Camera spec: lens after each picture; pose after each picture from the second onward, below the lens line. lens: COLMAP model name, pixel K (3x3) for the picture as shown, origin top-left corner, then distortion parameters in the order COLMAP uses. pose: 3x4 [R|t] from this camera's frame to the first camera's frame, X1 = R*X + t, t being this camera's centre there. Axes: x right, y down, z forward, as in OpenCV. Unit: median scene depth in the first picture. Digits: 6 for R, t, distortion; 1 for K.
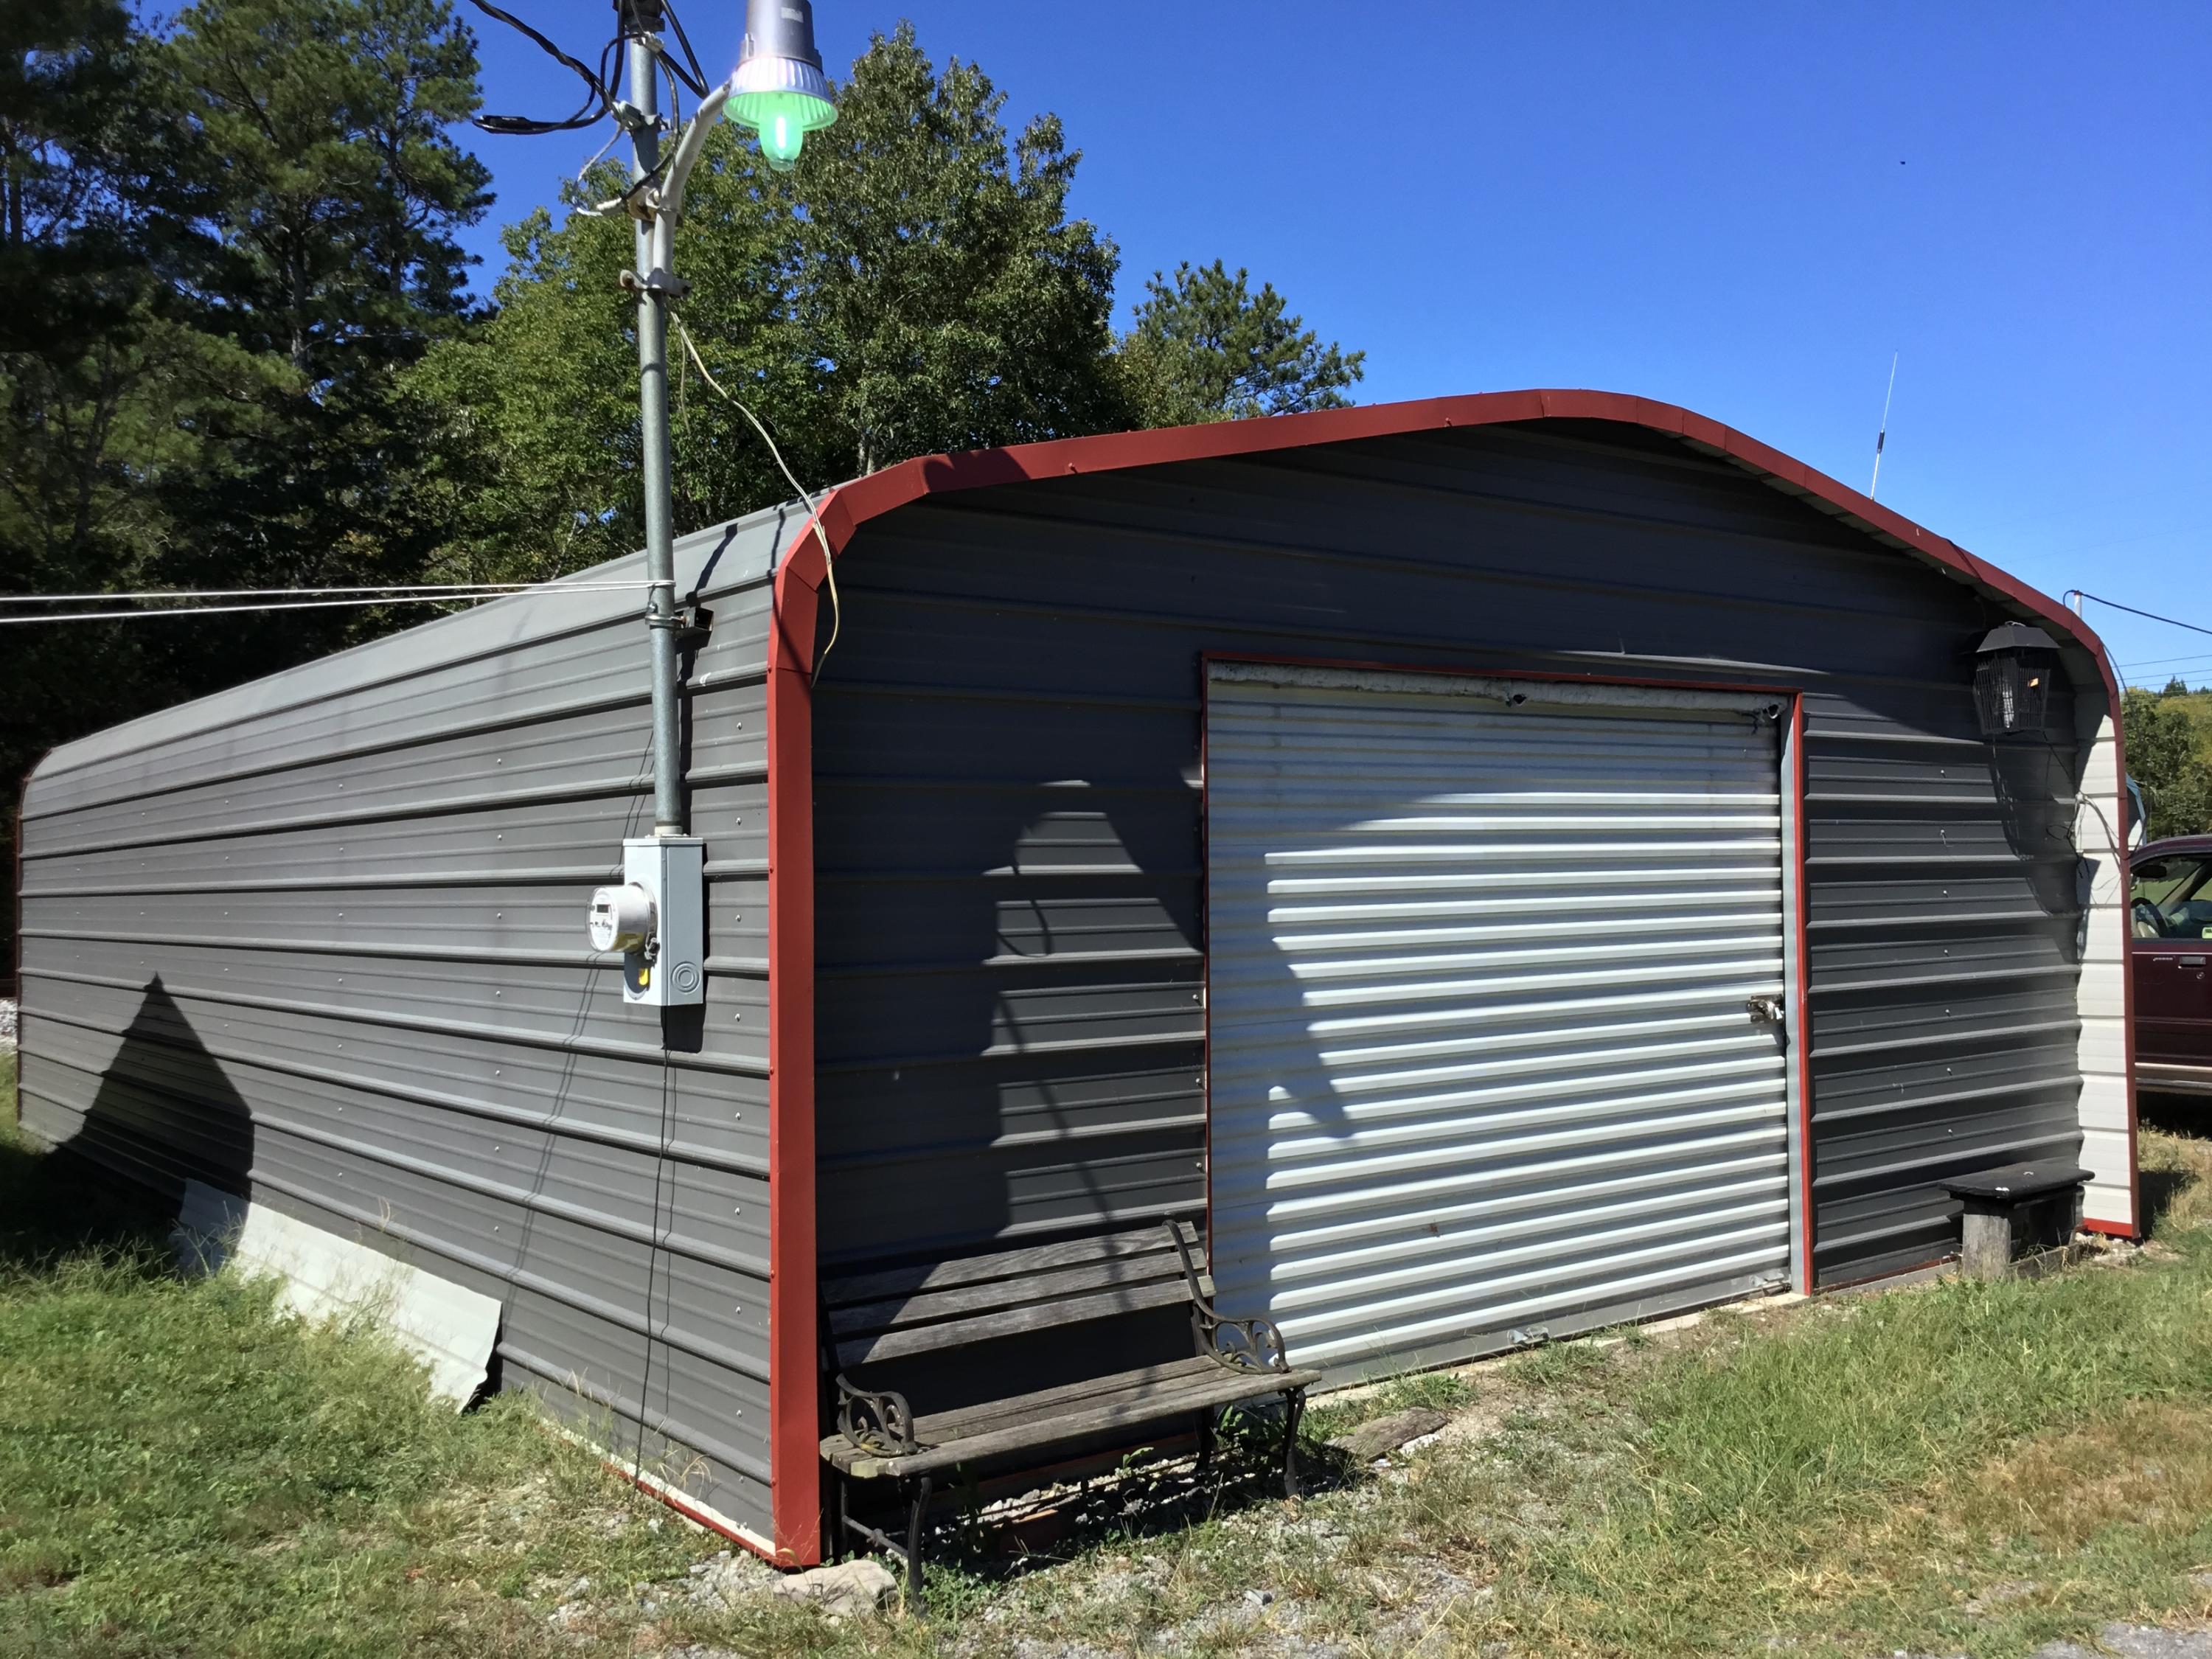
lens RADIAL K [[2046.7, 0, 1106.0], [0, 2046.7, 829.5], [0, 0, 1]] dist [0.008421, 0.008598]
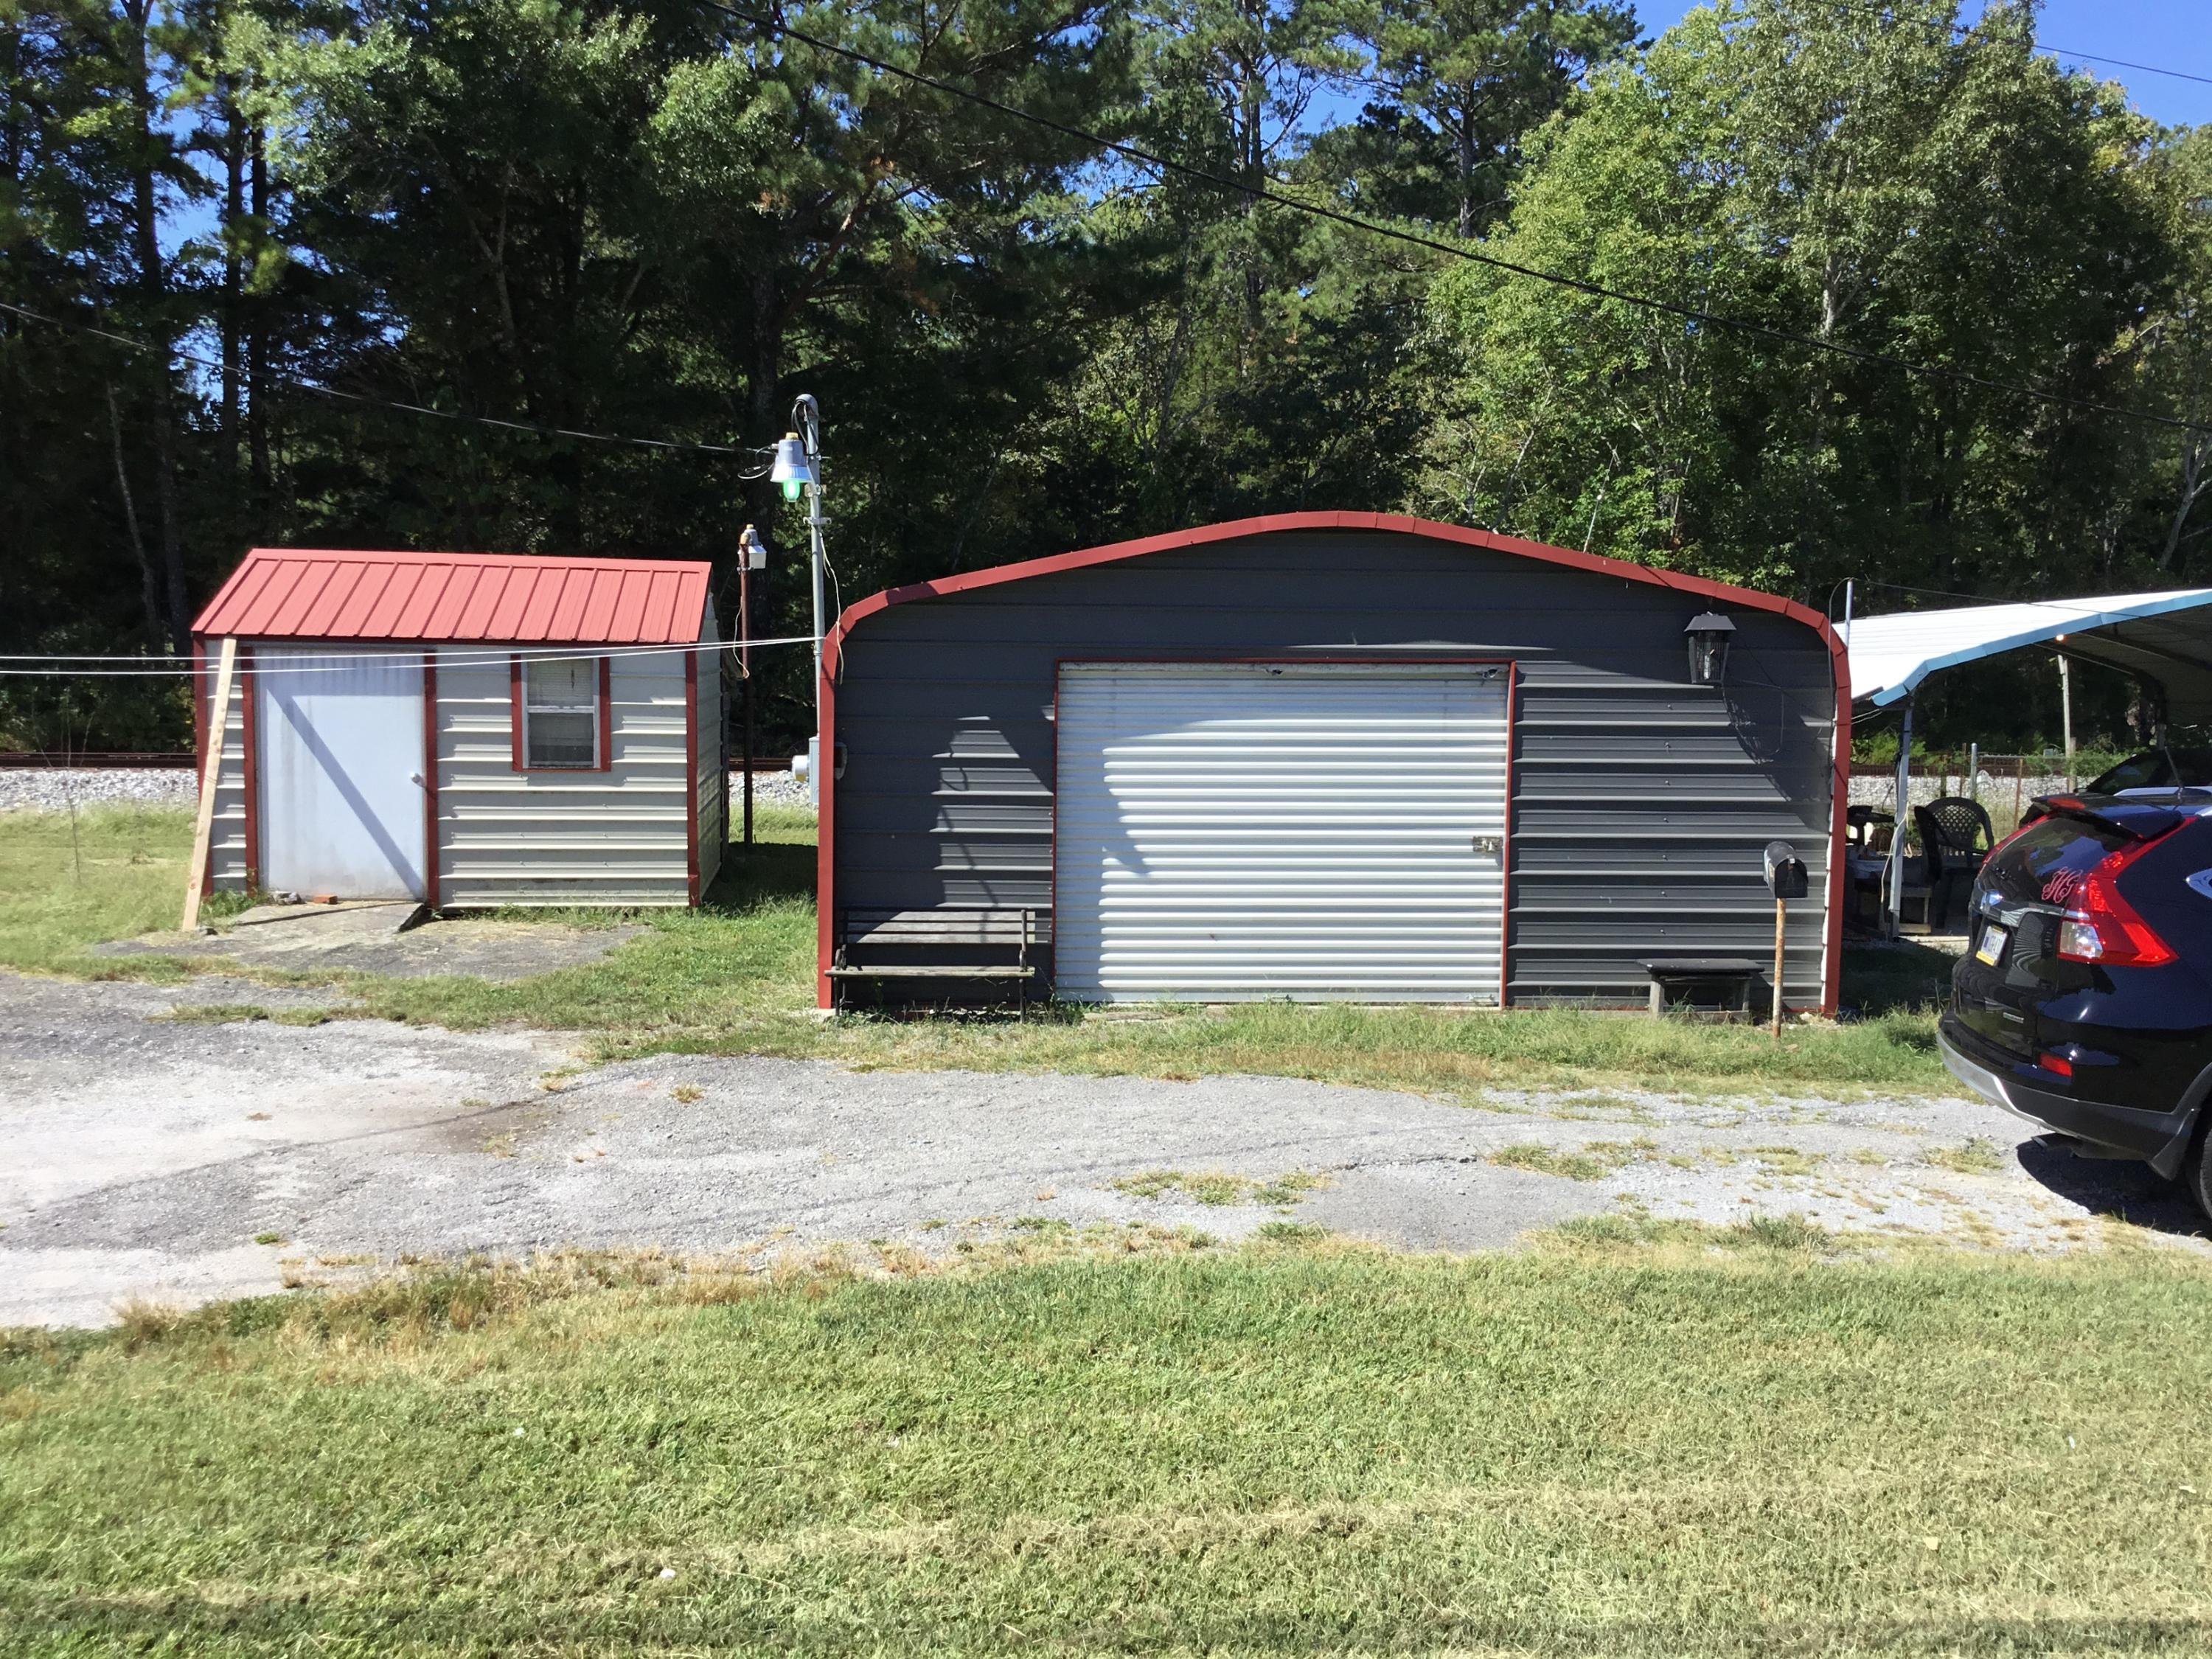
lens RADIAL K [[2115.5, 0, 1080.0], [0, 2115.5, 822.6], [0, 0, 1]] dist [-0.024353, 0.033883]
pose [[0.792138, 0.069817, -0.606336, 1.395994], [-0.005602, 0.994226, 0.107163, -0.148077], [0.610317, -0.081492, 0.787955, -0.756622]]
